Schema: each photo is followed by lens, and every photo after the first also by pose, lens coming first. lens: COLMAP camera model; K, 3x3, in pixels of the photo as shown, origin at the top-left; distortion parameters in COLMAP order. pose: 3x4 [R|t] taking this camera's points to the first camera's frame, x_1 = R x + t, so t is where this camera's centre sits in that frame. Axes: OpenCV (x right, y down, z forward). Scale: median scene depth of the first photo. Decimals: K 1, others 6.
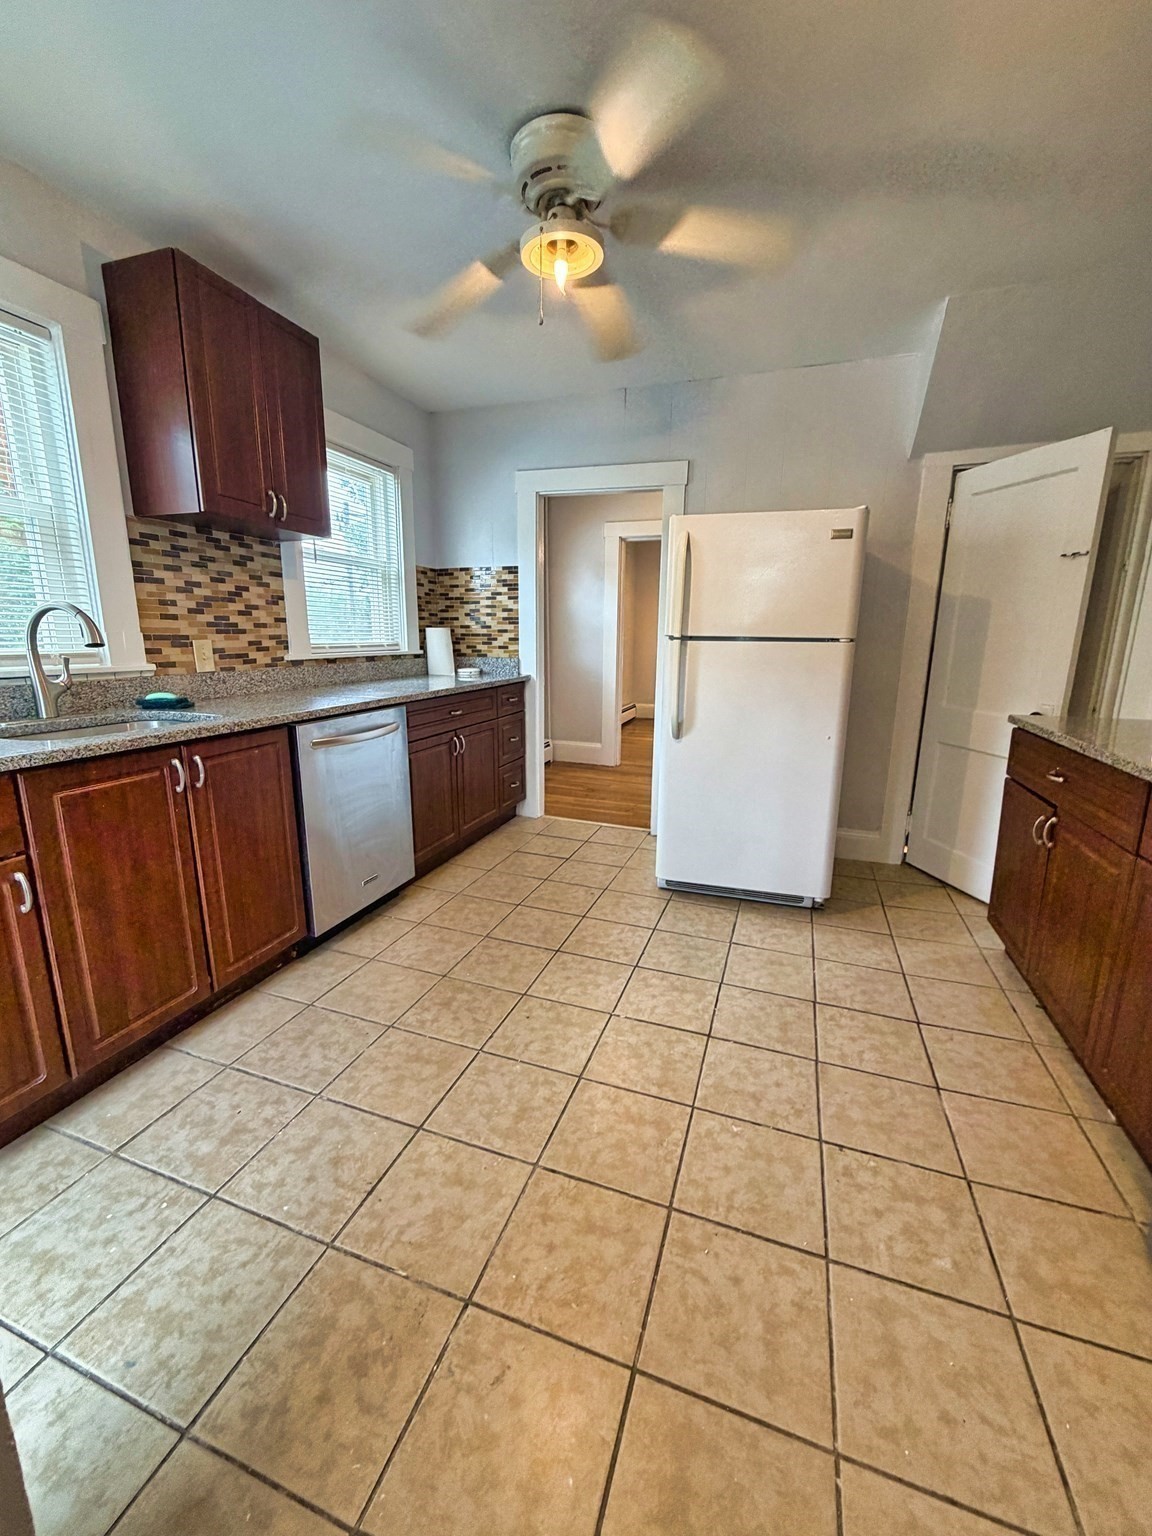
lens RADIAL K [[617.2, 0, 576.2], [0, 617.2, 766.0], [0, 0, 1]] dist [-0.004100, -0.000178]
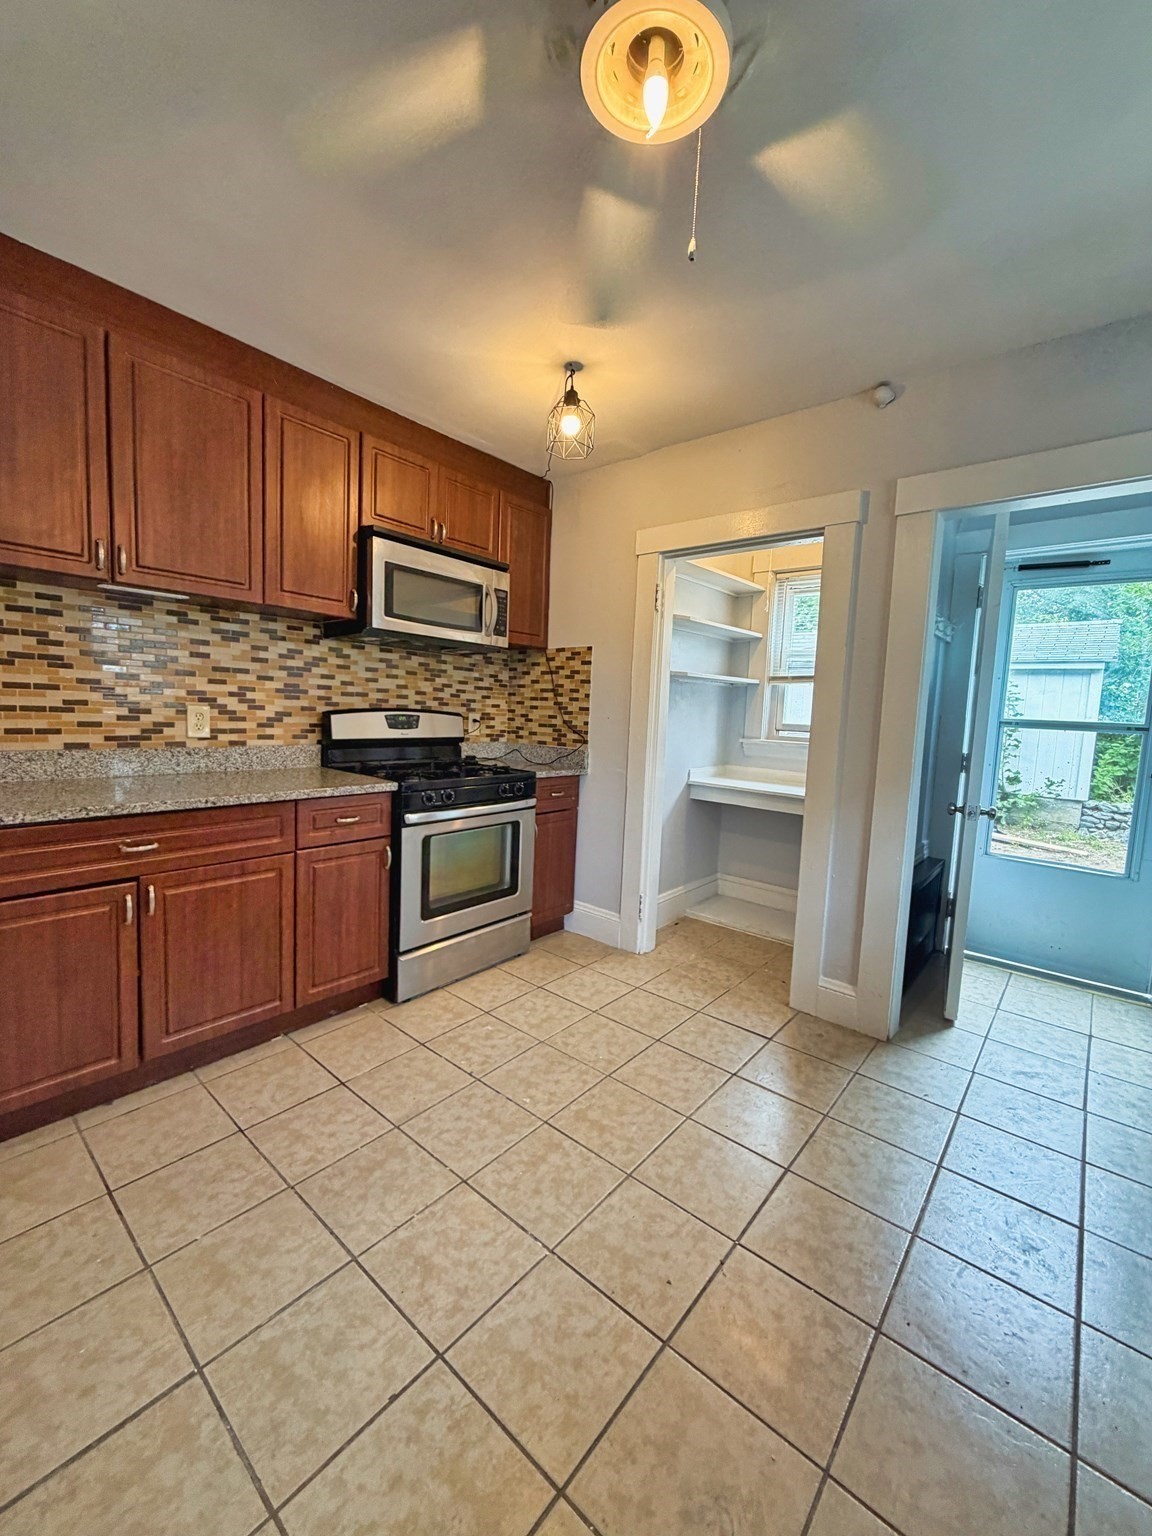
lens RADIAL K [[617.2, 0, 574.3], [0, 617.2, 765.8], [0, 0, 1]] dist [-0.004100, -0.000178]
pose [[-0.933905, -0.079983, 0.348460, -0.183156], [0.025419, 0.957334, 0.287865, -0.363841], [-0.356617, 0.277696, -0.892026, 1.576824]]
